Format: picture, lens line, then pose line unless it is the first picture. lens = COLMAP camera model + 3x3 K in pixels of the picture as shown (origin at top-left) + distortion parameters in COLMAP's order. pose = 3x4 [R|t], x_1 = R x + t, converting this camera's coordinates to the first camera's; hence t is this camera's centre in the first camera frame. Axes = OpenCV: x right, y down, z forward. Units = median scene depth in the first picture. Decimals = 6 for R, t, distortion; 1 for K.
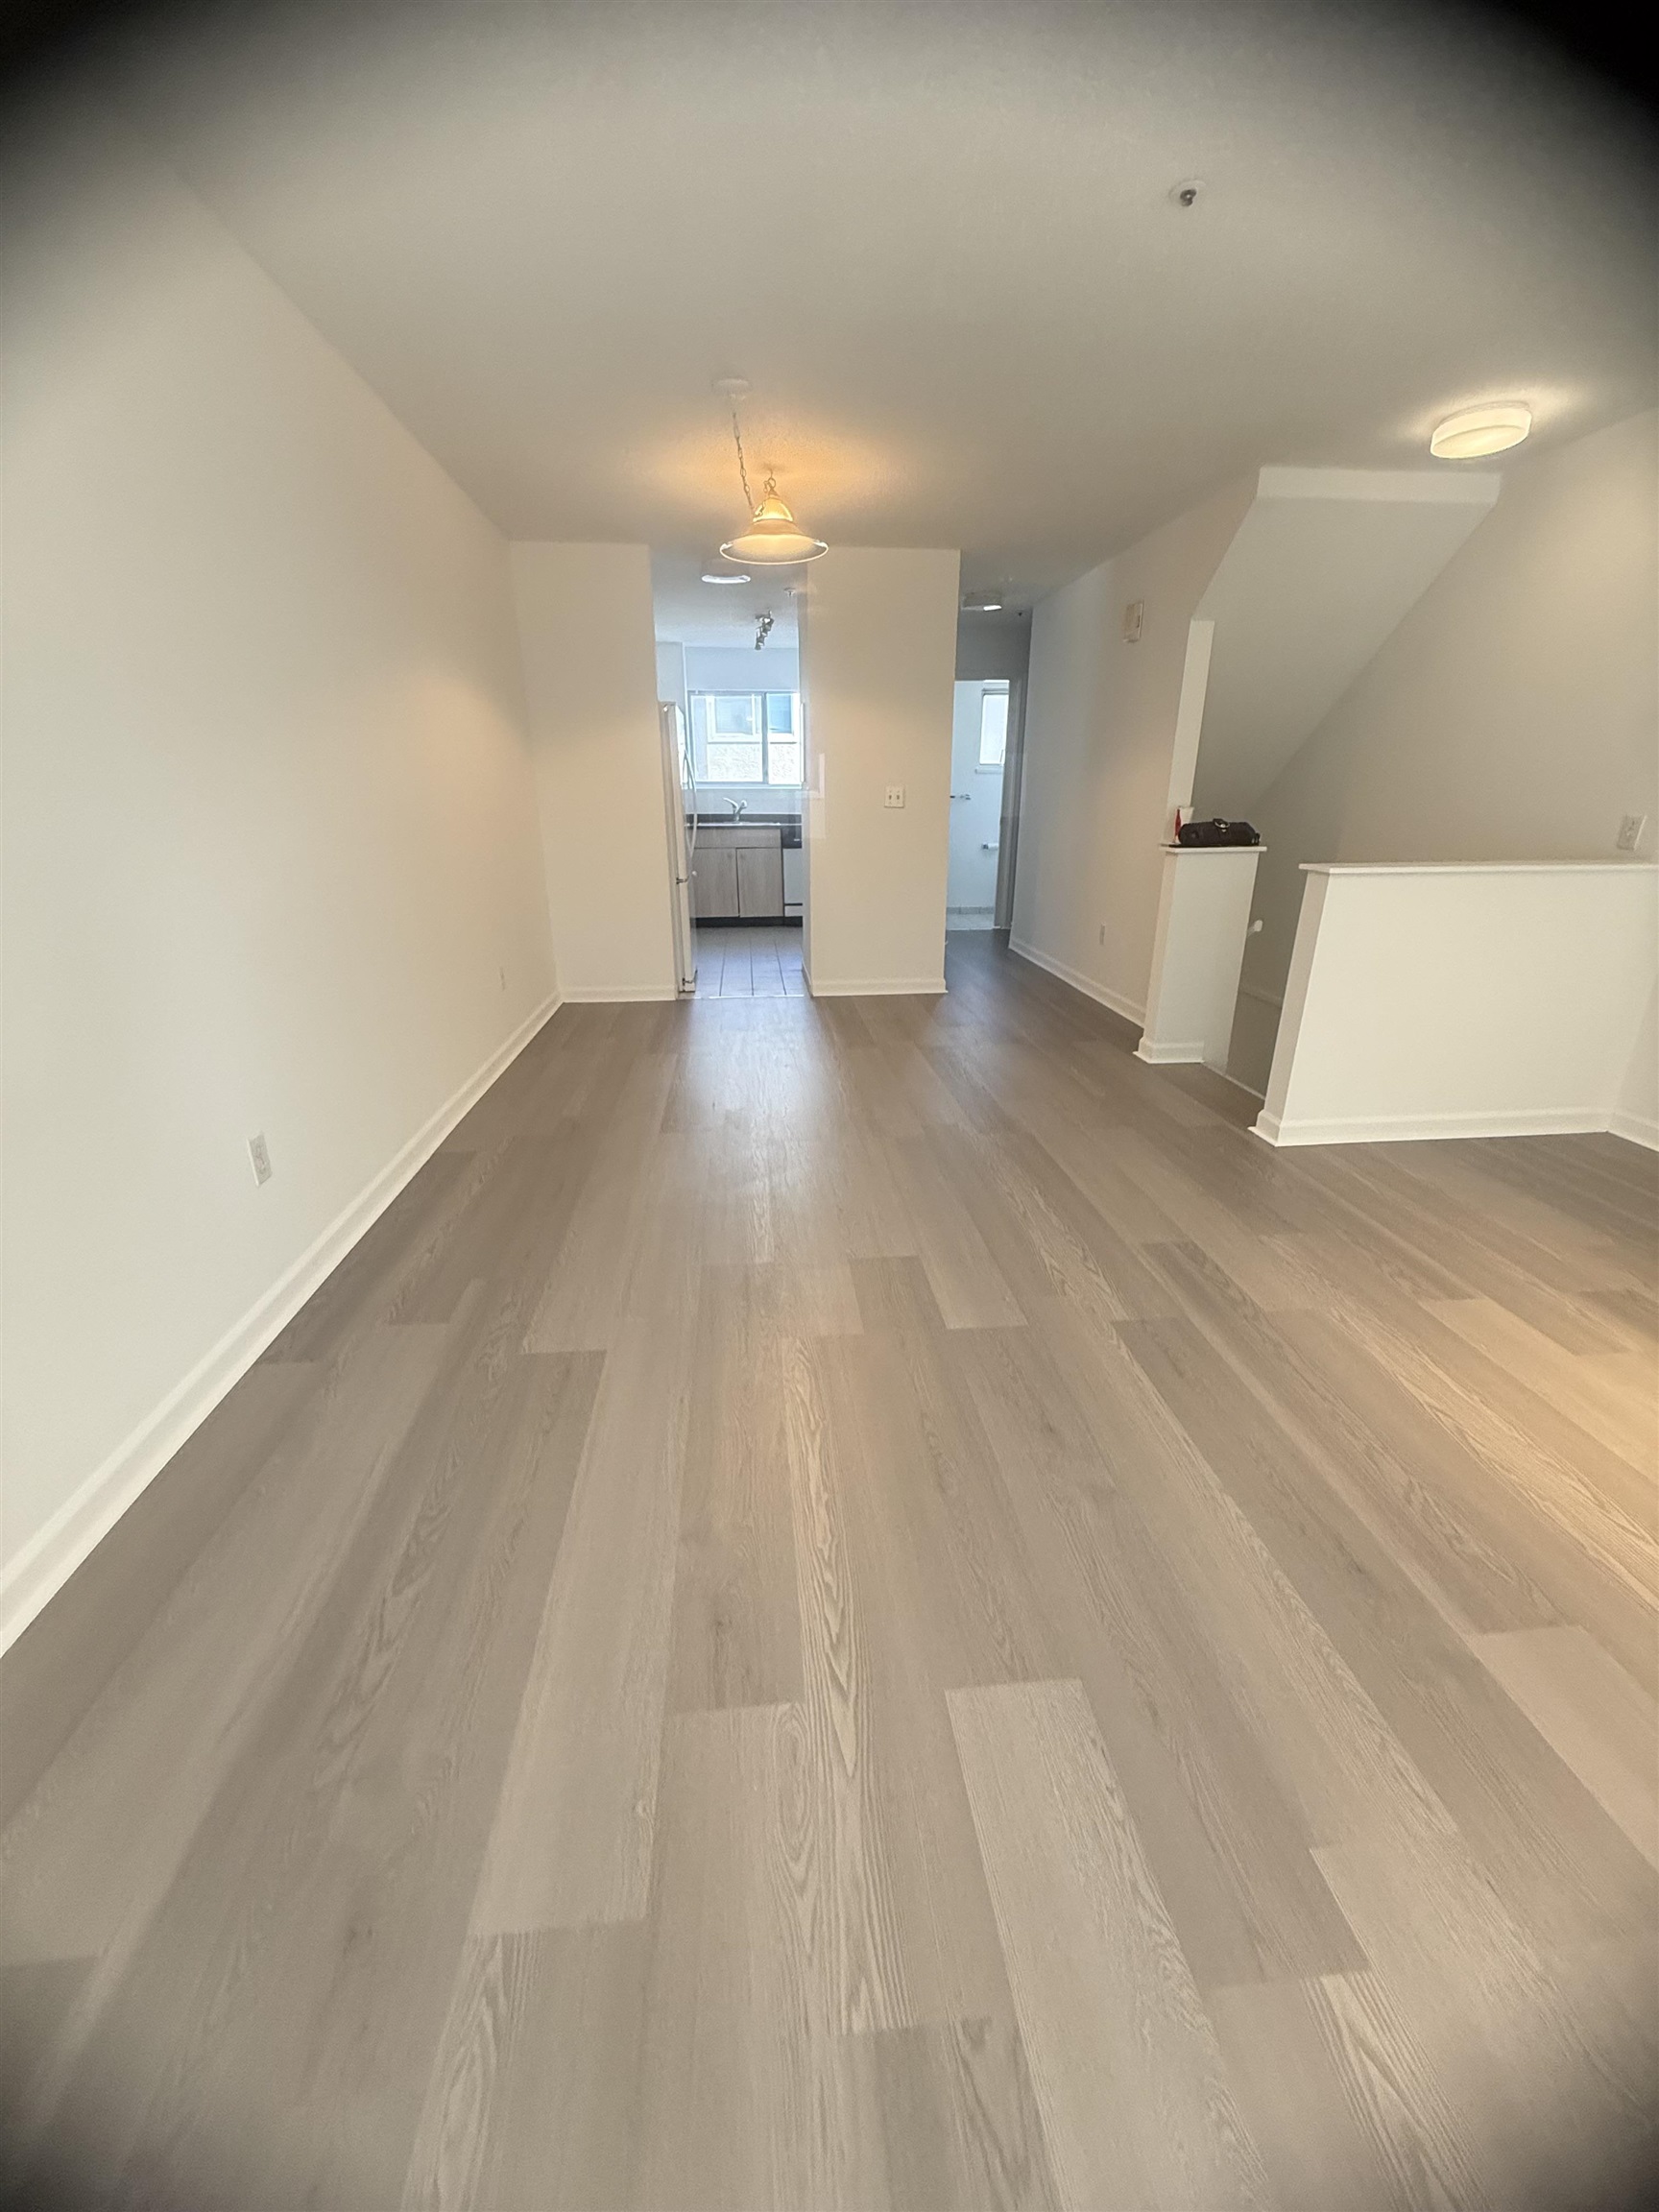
lens RADIAL K [[893.6, 0, 829.5], [0, 893.6, 1106.0], [0, 0, 1]] dist [0.000096, 0.000132]
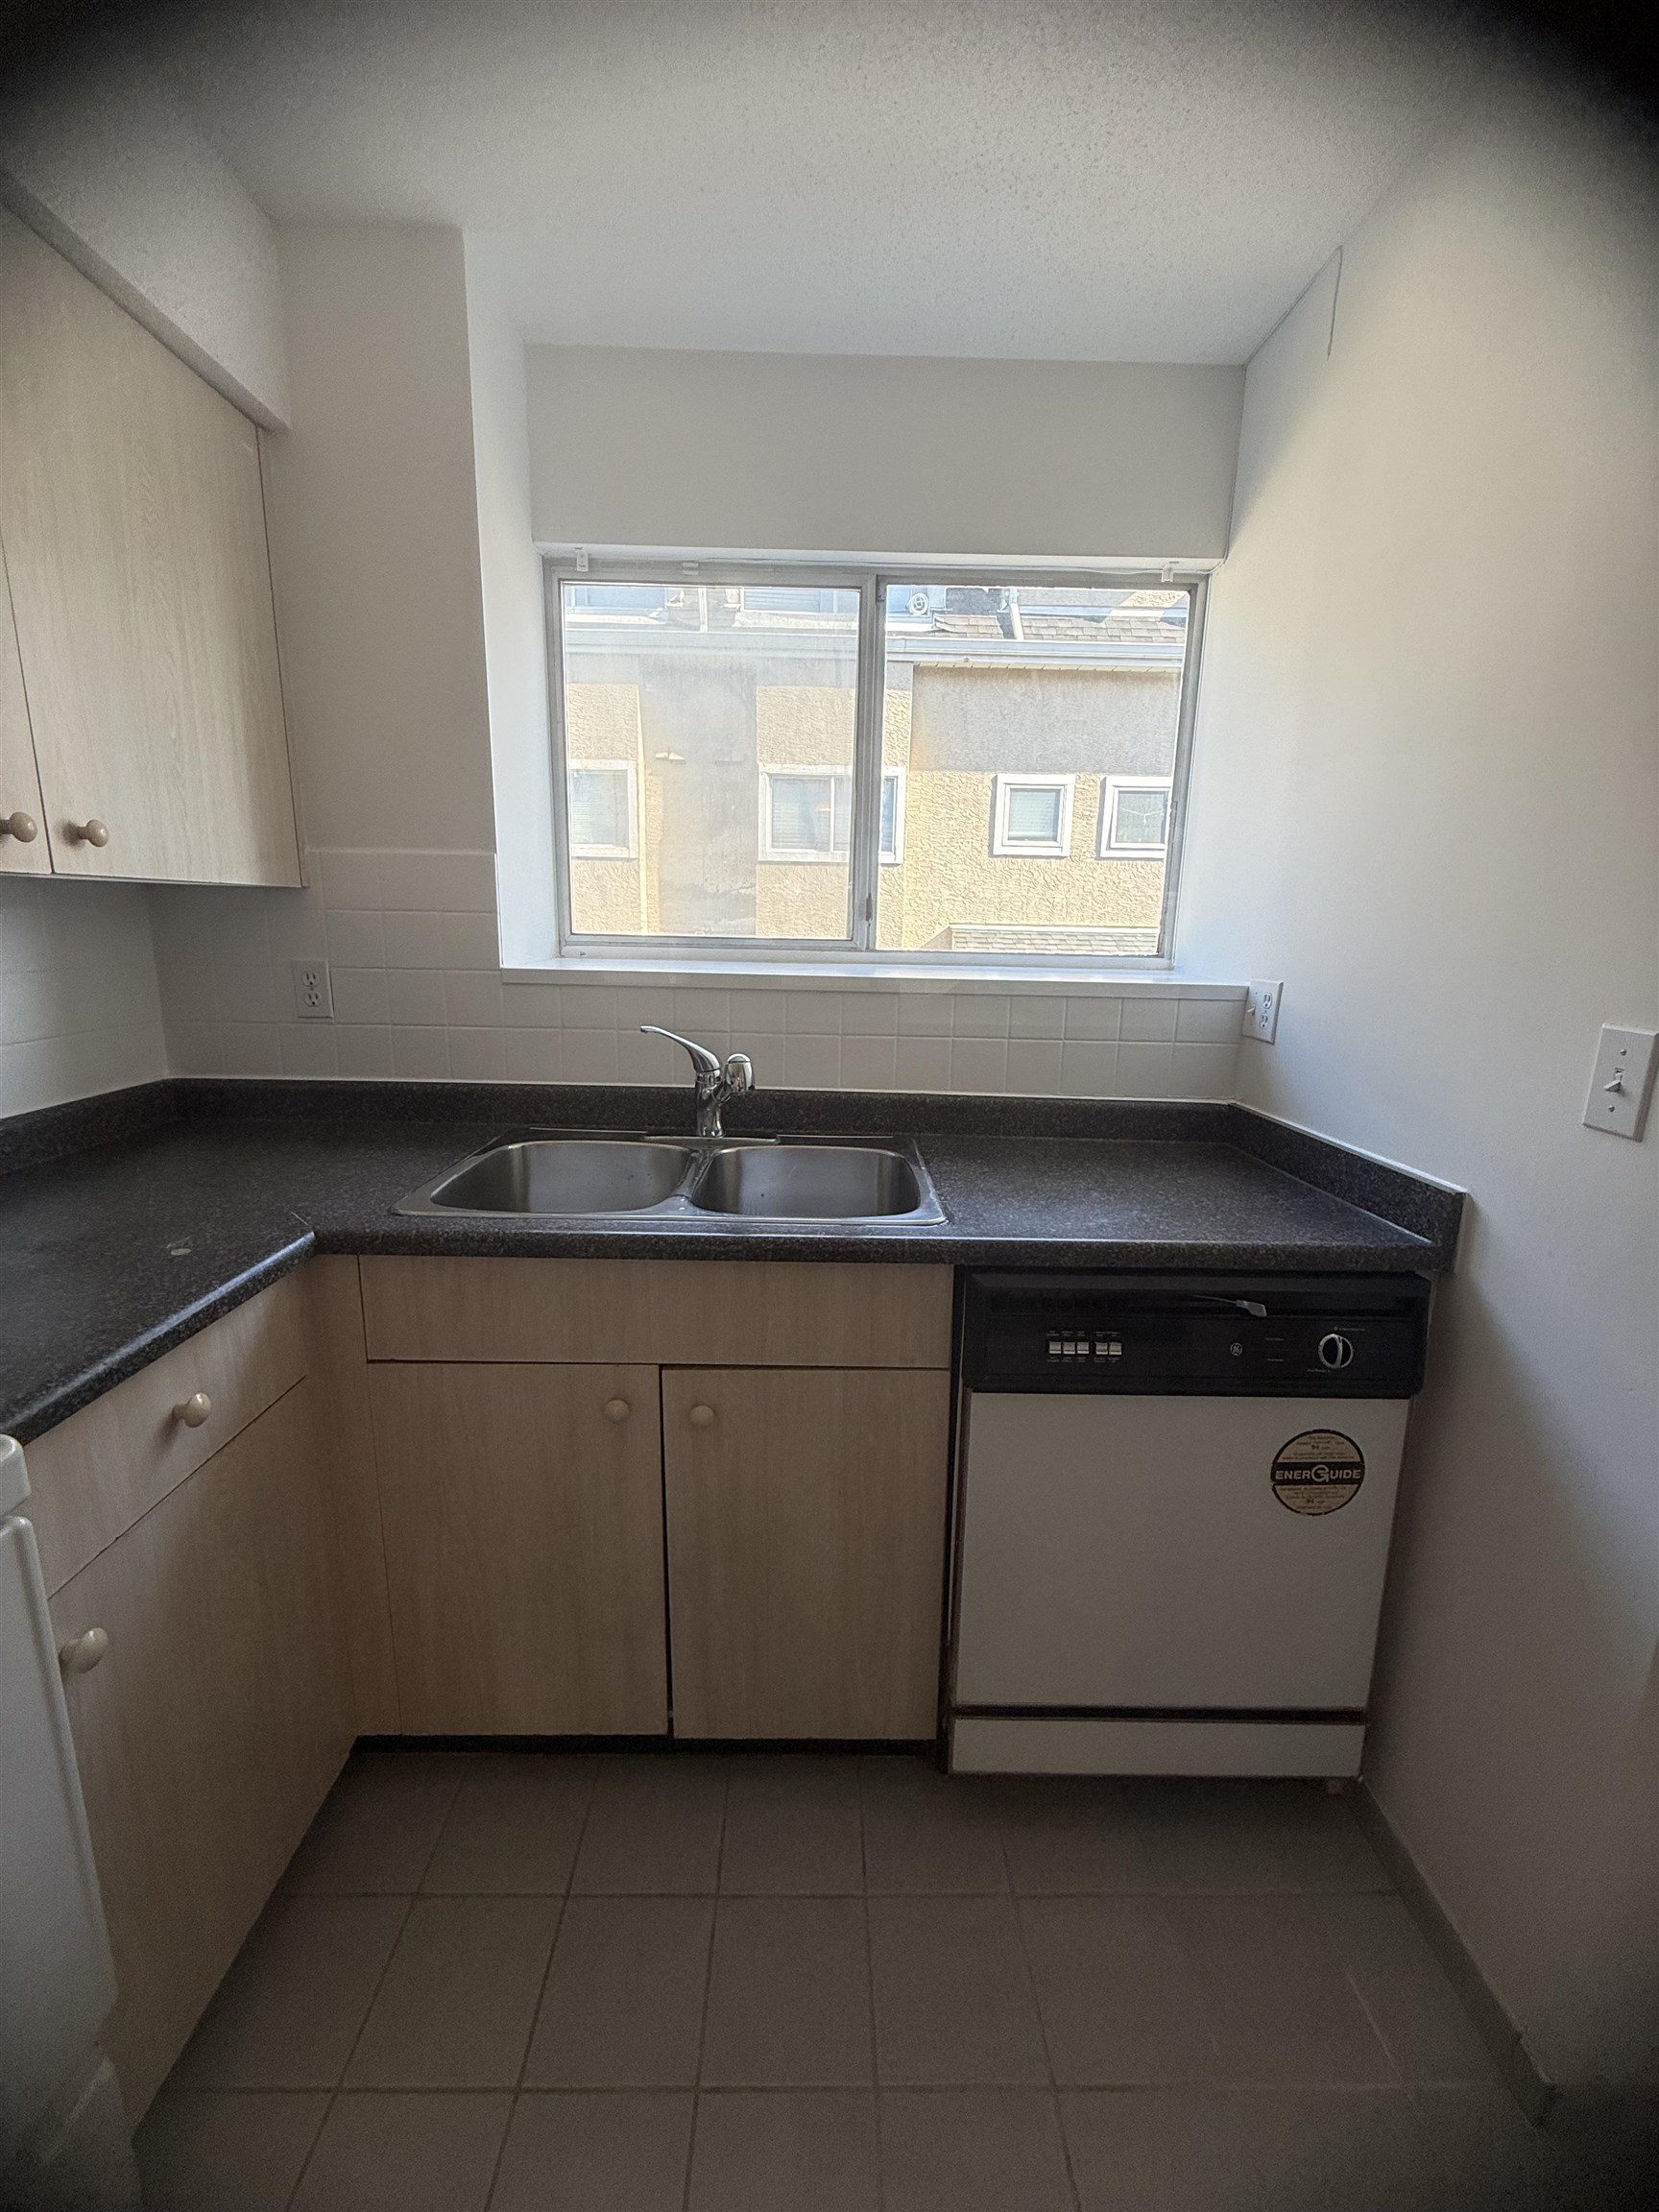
lens RADIAL K [[893.6, 0, 829.5], [0, 893.6, 1106.0], [0, 0, 1]] dist [0.000096, 0.000132]
pose [[0.996376, 0.042016, -0.073957, -0.061345], [-0.052009, 0.988945, -0.138859, -0.290570], [0.067305, 0.142203, 0.987547, 0.783316]]
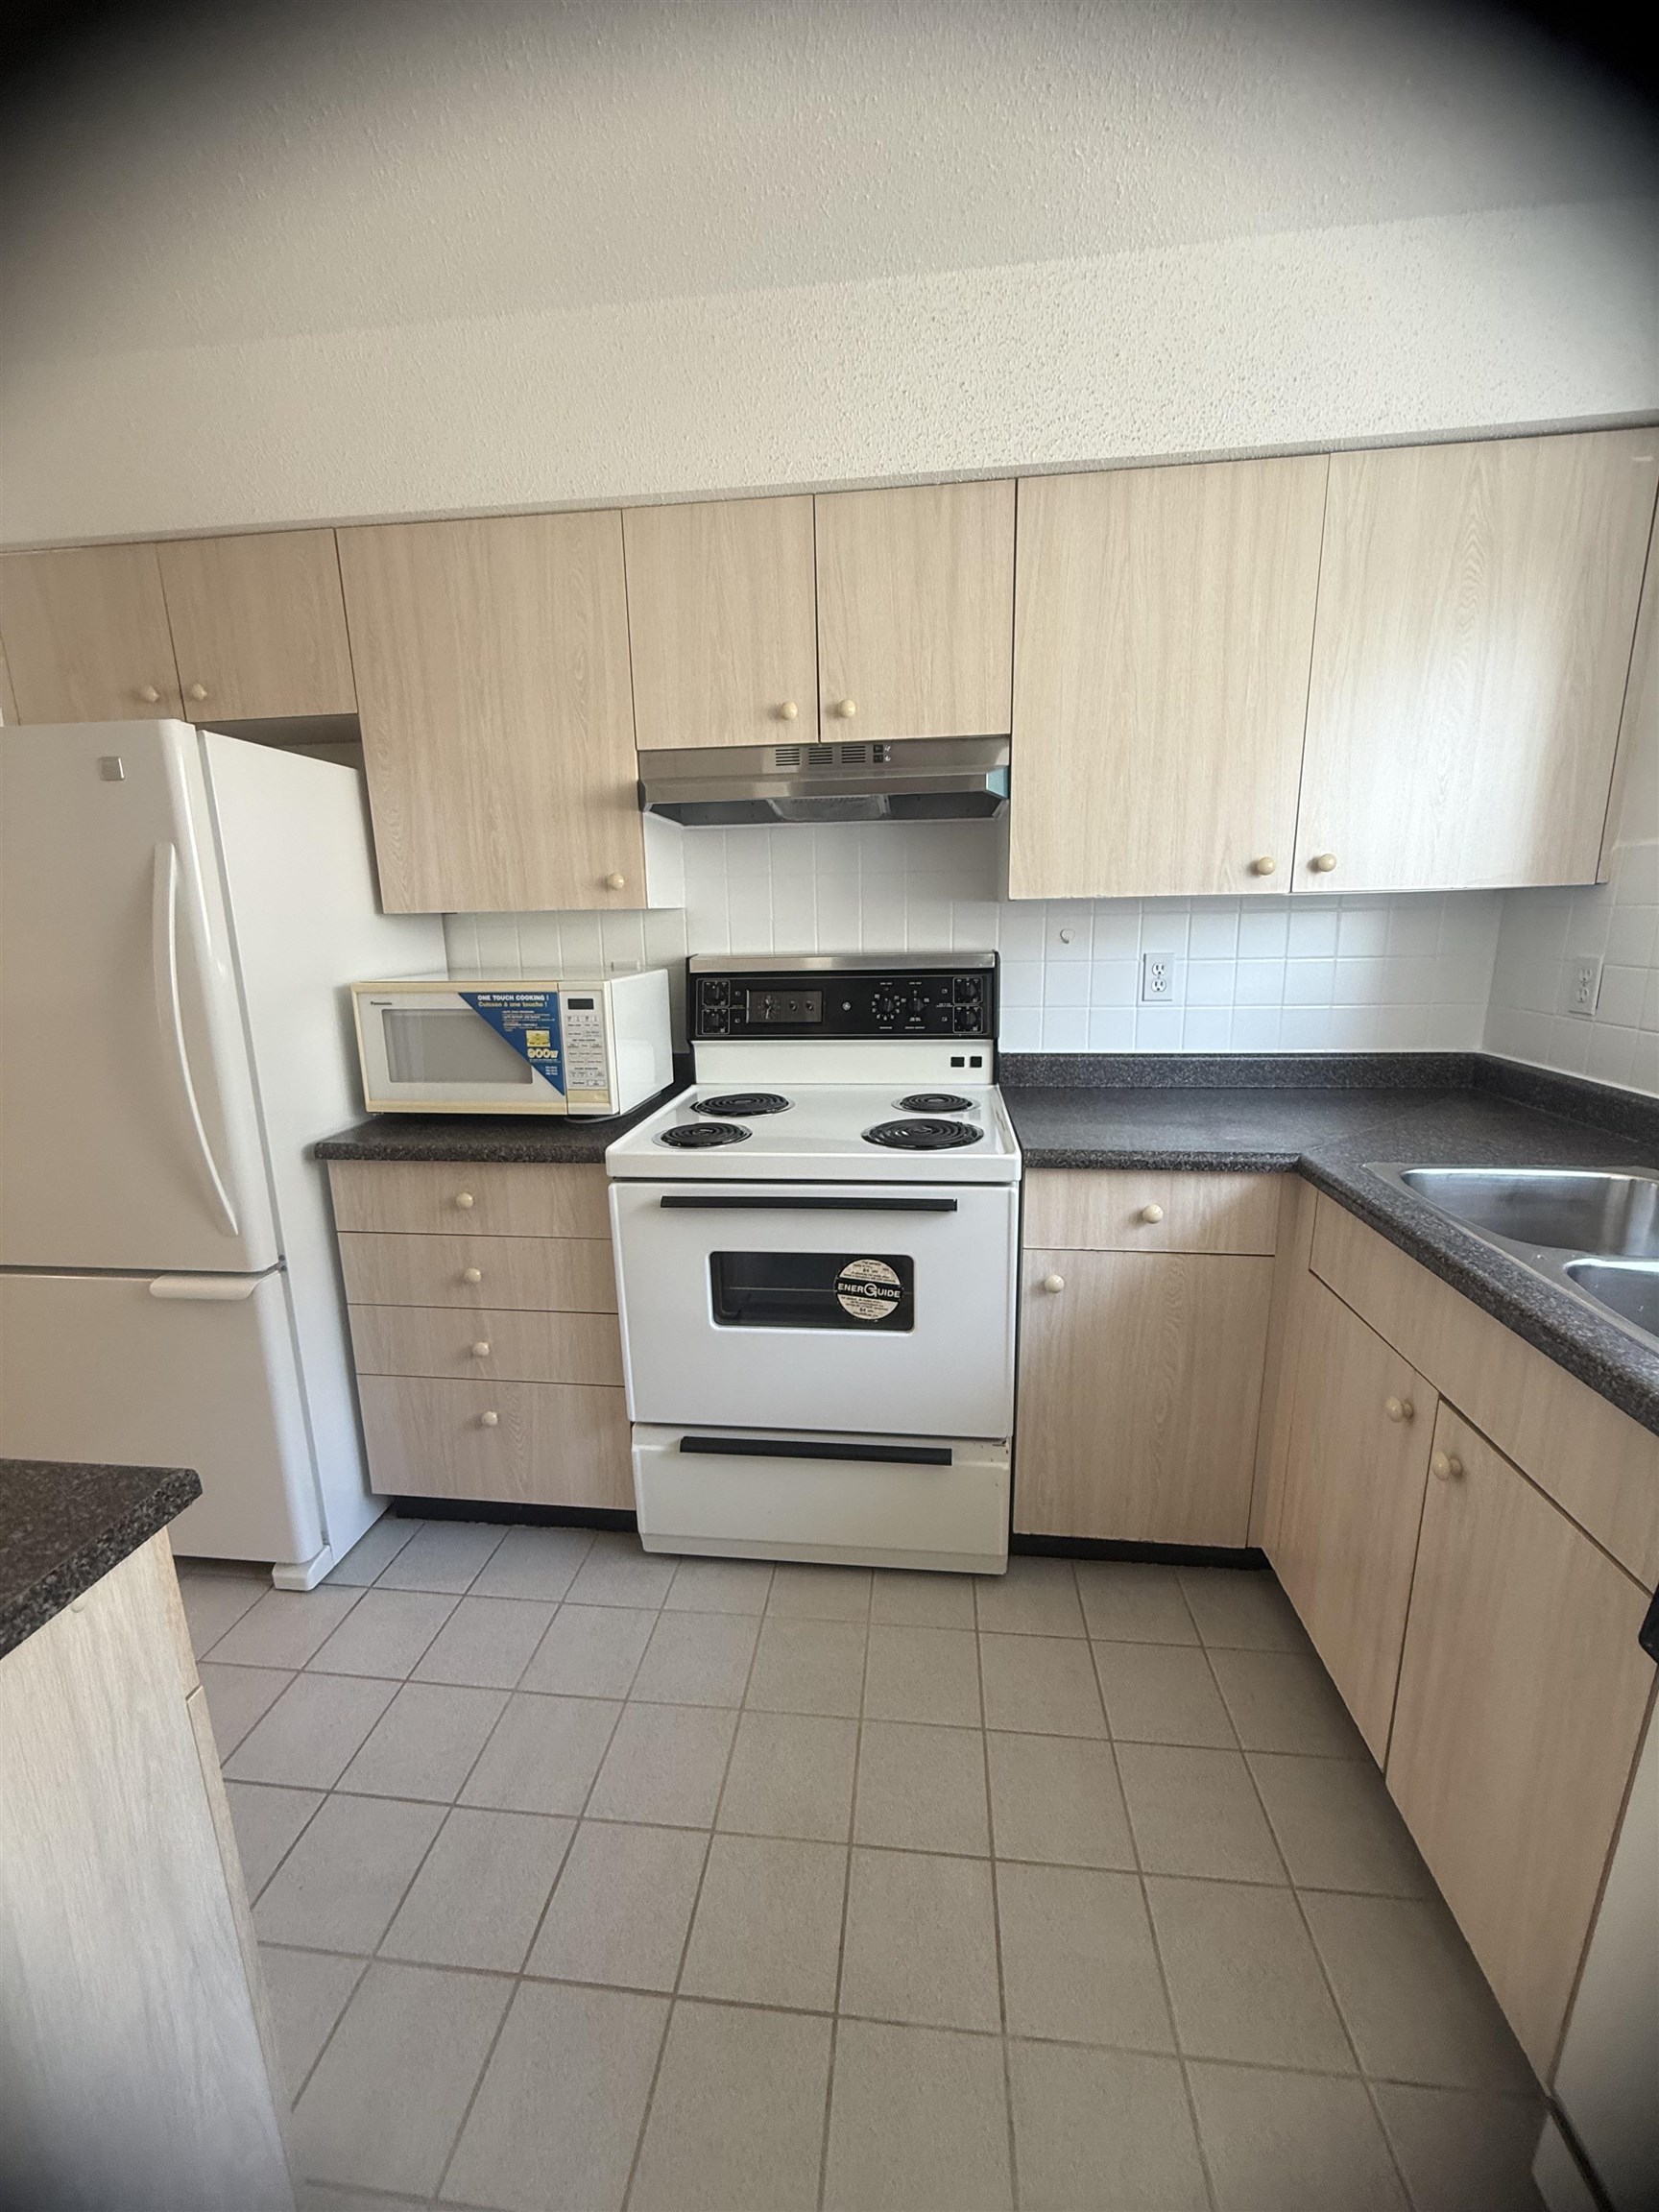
lens RADIAL K [[893.6, 0, 829.5], [0, 893.6, 1106.0], [0, 0, 1]] dist [0.000096, 0.000132]
pose [[-0.205621, 0.213114, -0.955145, 0.030190], [-0.309390, 0.911786, 0.270044, -0.312212], [0.928438, 0.351039, -0.121547, 0.838474]]
